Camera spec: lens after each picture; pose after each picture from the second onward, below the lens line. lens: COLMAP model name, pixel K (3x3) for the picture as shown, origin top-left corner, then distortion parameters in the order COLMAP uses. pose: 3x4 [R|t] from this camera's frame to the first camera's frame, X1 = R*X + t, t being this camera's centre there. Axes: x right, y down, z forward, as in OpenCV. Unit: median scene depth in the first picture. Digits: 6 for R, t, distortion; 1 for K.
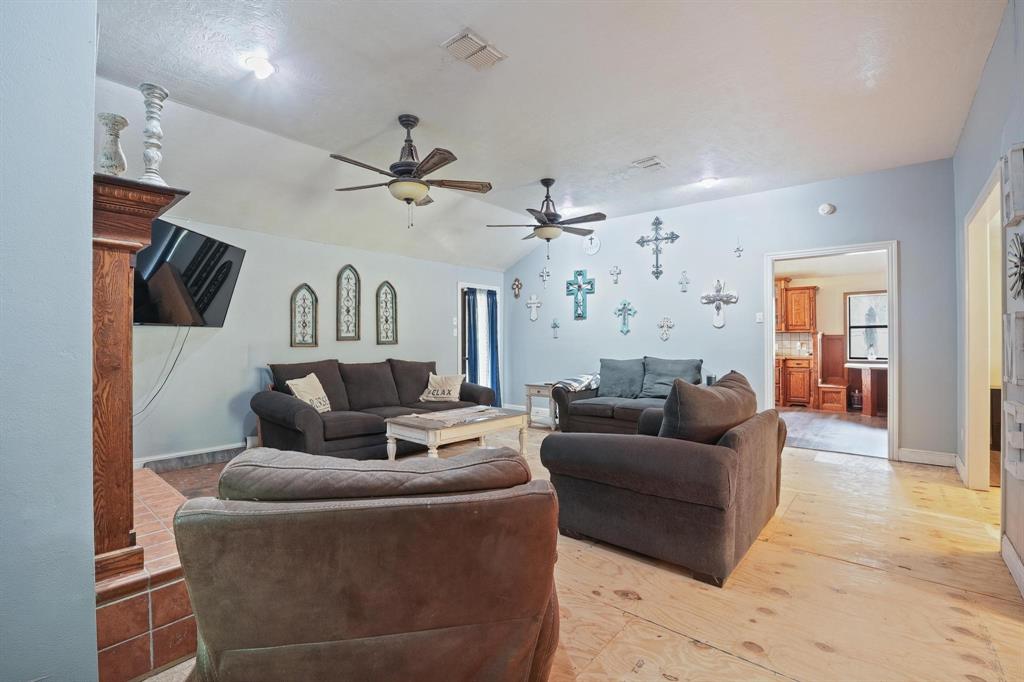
lens RADIAL K [[469.4, 0, 509.9], [0, 469.4, 339.5], [0, 0, 1]] dist [-0.045736, 0.001609]
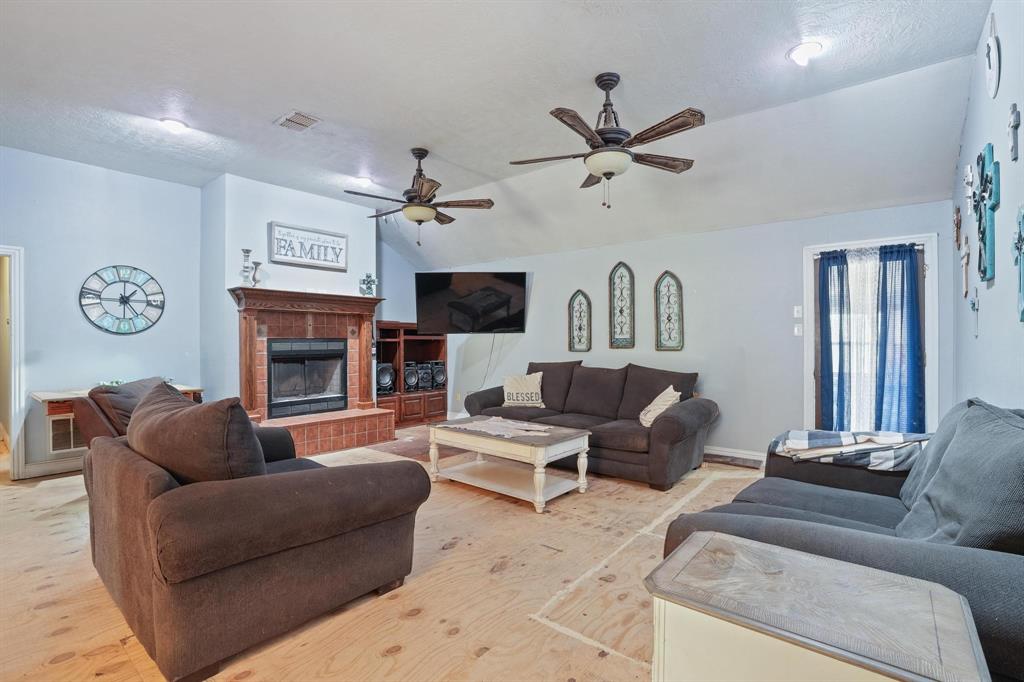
lens RADIAL K [[469.4, 0, 515.3], [0, 469.4, 341.8], [0, 0, 1]] dist [-0.045736, 0.001609]
pose [[0.024527, 0.000341, -0.999699, 0.597133], [-0.000869, 1.000000, 0.000320, 0.000205], [0.999699, 0.000861, 0.024527, 0.762610]]
